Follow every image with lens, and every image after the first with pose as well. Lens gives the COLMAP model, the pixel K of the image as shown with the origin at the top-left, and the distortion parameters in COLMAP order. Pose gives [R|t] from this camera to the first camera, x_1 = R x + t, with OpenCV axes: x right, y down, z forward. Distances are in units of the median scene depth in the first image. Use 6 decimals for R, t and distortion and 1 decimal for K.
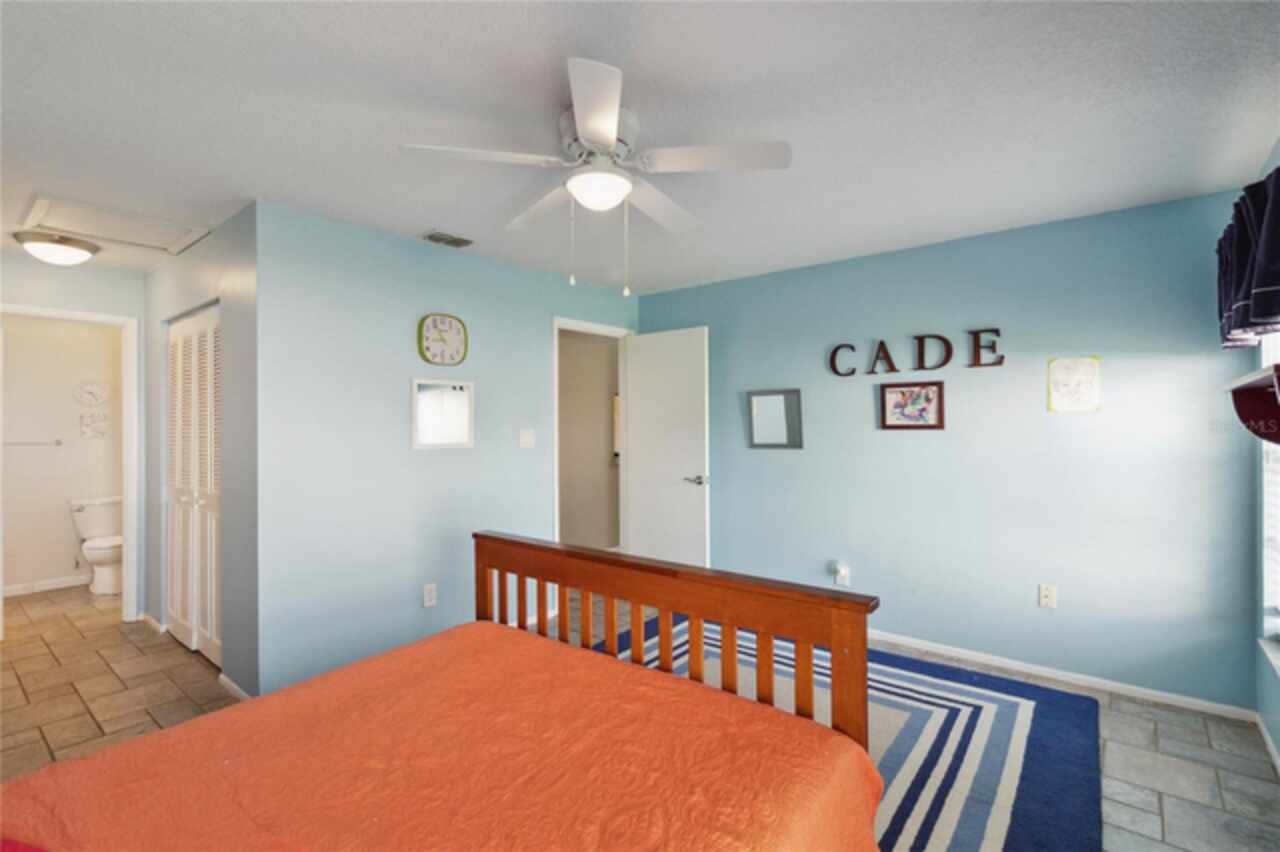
lens RADIAL K [[588.9, 0, 645.7], [0, 588.9, 419.7], [0, 0, 1]] dist [0.001144, -0.000390]
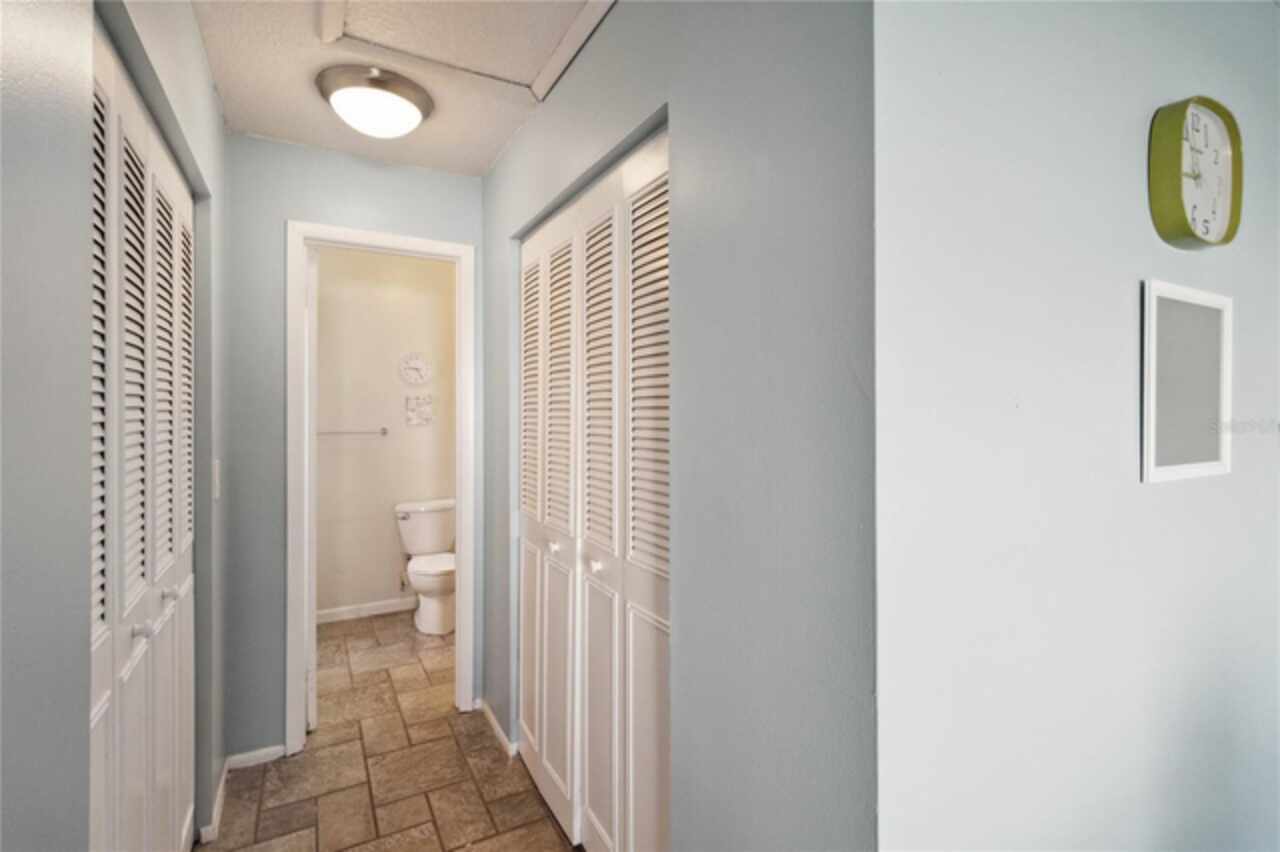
lens RADIAL K [[594.0, 0, 644.7], [0, 594.0, 407.6], [0, 0, 1]] dist [0.001375, -0.000511]
pose [[0.927929, 0.003624, -0.372739, -0.406684], [-0.002155, 0.999988, 0.004359, 0.002466], [0.372750, -0.003242, 0.927926, 0.423413]]
